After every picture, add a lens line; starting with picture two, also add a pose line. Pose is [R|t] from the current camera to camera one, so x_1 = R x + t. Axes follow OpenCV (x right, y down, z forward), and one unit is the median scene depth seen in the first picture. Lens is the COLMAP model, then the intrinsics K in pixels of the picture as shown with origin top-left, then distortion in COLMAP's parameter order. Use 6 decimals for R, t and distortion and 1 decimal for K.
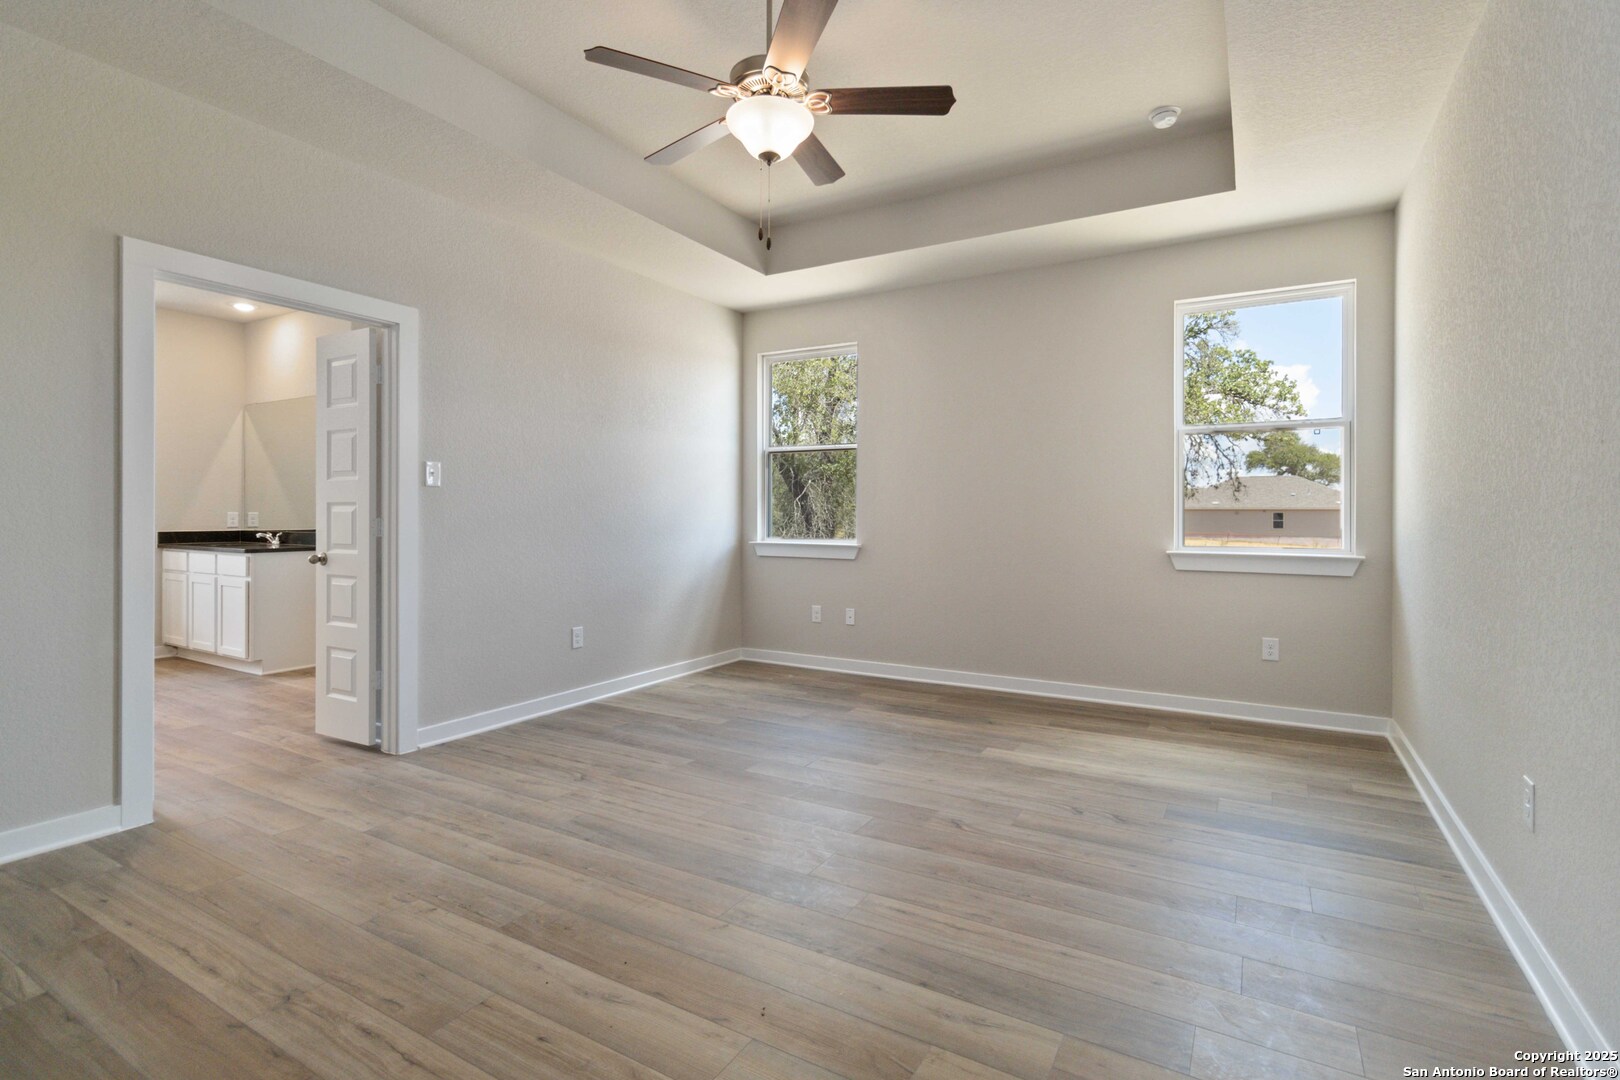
lens RADIAL K [[765.3, 0, 820.5], [0, 765.3, 527.2], [0, 0, 1]] dist [0.001207, 0.000691]
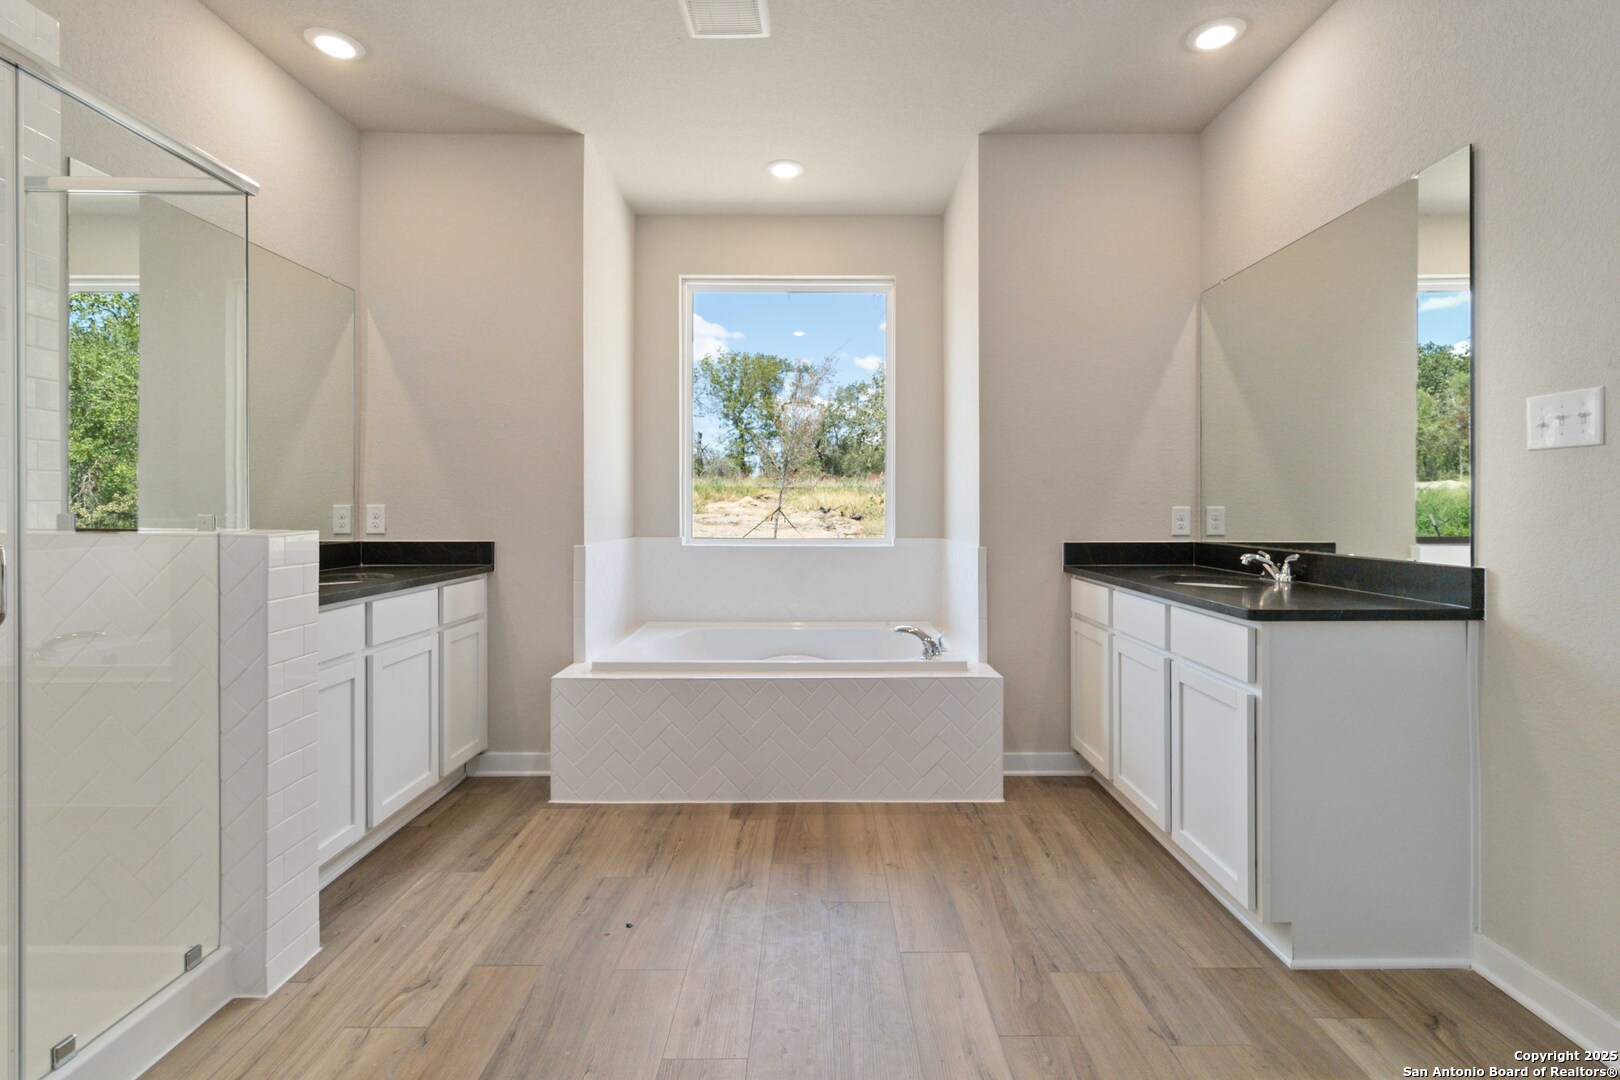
lens RADIAL K [[765.3, 0, 818.2], [0, 765.3, 513.4], [0, 0, 1]] dist [0.001207, 0.000691]
pose [[0.508624, -0.004534, -0.860977, -0.482725], [-0.000282, 0.999985, -0.005433, -0.012554], [0.860988, 0.003007, 0.508616, 0.570142]]
